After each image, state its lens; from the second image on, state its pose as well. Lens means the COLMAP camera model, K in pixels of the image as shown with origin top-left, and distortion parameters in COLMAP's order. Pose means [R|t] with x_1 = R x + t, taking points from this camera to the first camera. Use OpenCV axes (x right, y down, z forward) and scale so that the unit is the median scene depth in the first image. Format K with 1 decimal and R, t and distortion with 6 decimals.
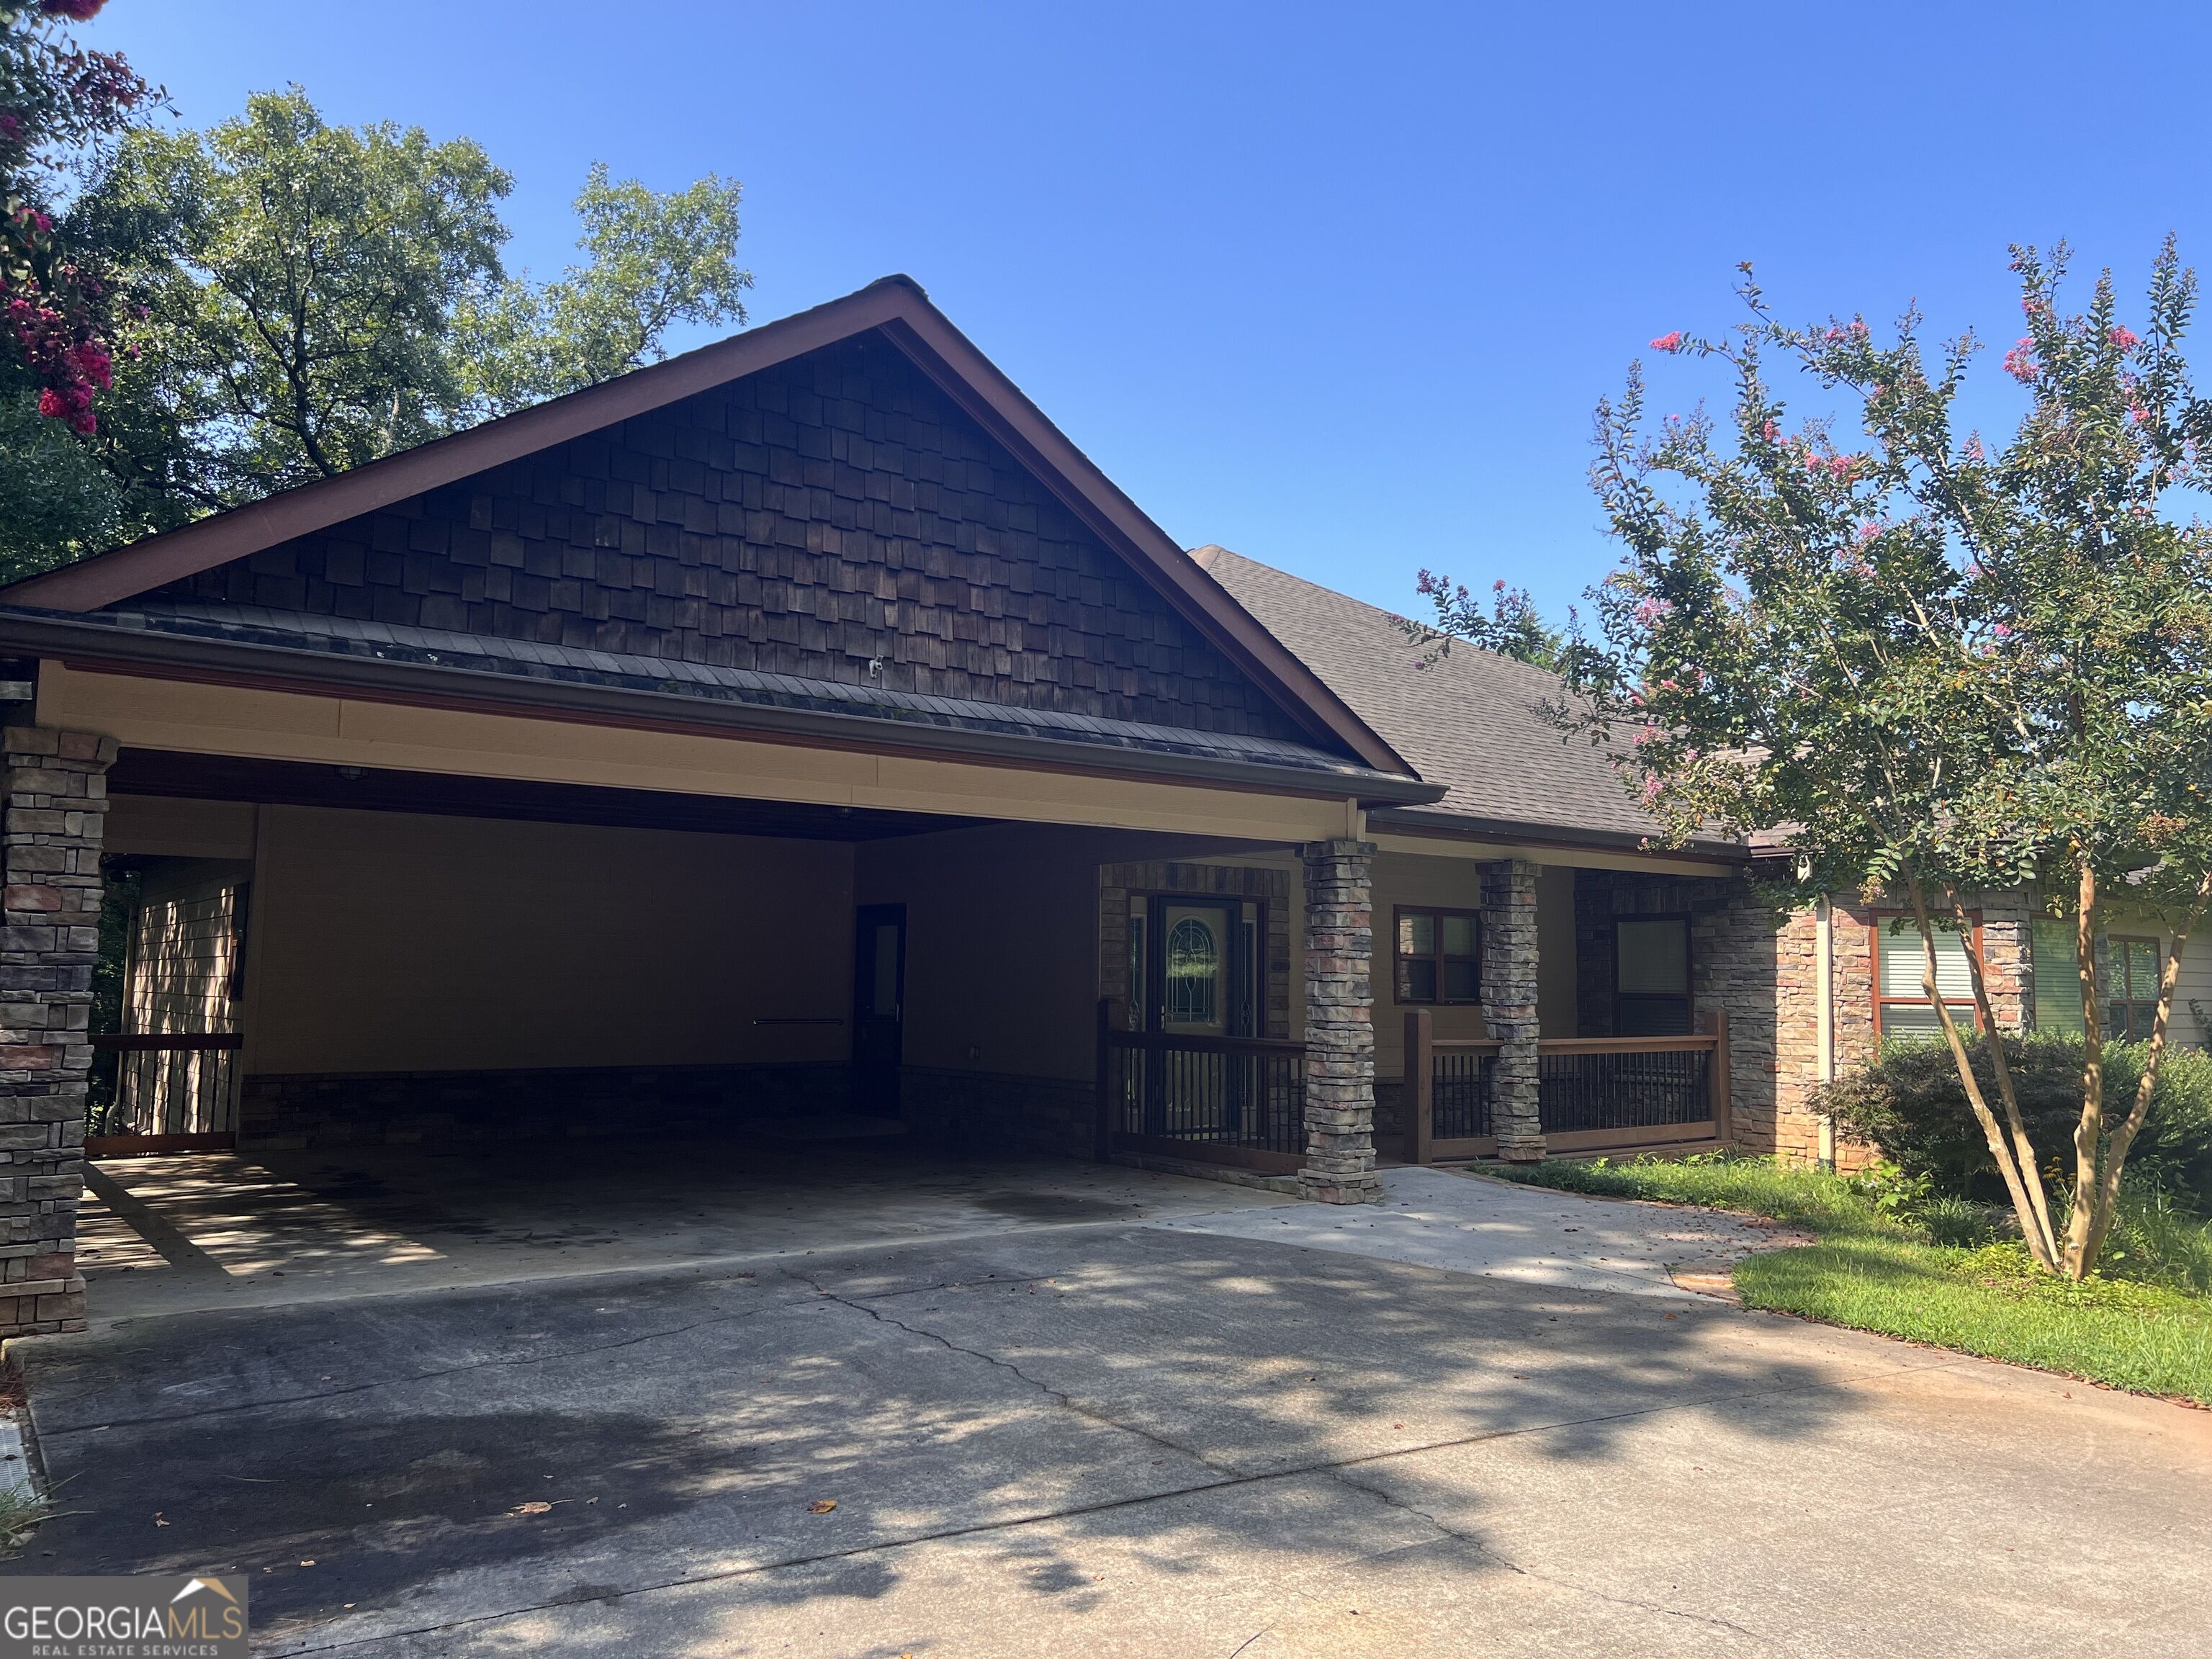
lens RADIAL K [[1659.8, 0, 1098.3], [0, 1659.8, 827.8], [0, 0, 1]] dist [0.016696, -0.032075]
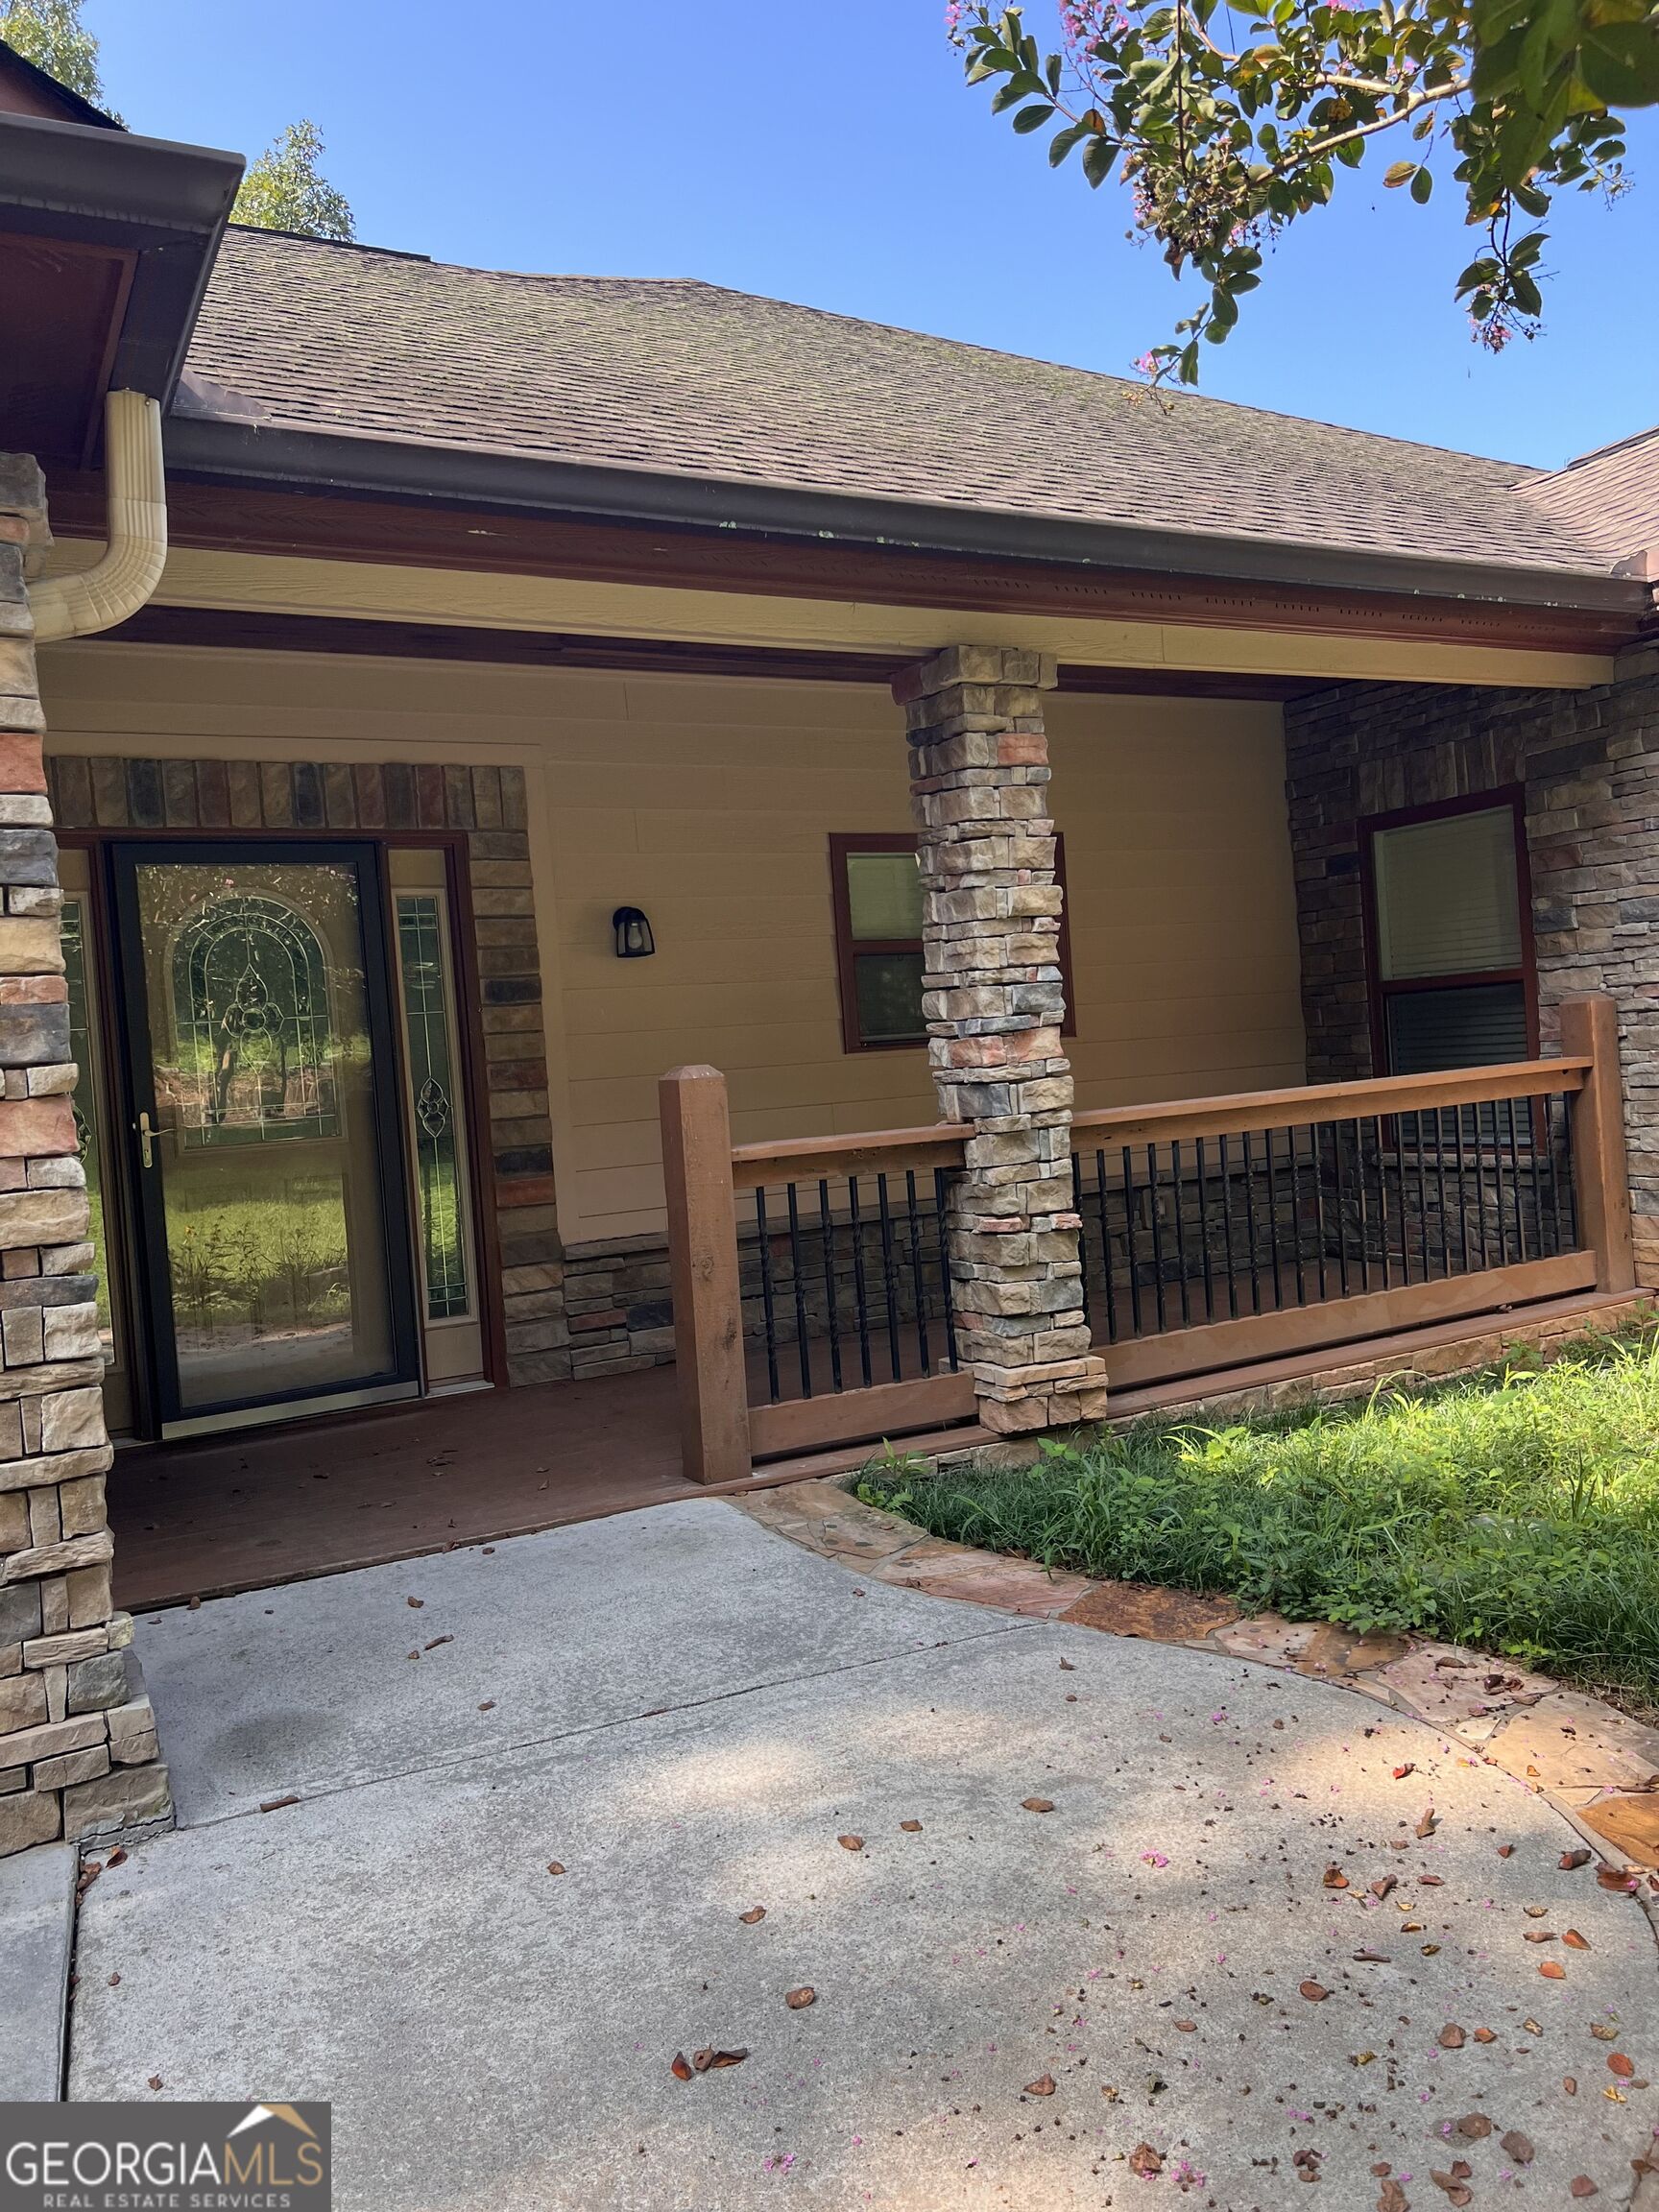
lens RADIAL K [[1659.8, 0, 830.7], [0, 1659.8, 1117.6], [0, 0, 1]] dist [0.016696, -0.032075]
pose [[0.987758, -0.084553, -0.131088, 0.263634], [0.101301, 0.986735, 0.126853, 0.074736], [0.118623, -0.138579, 0.983221, 0.622447]]
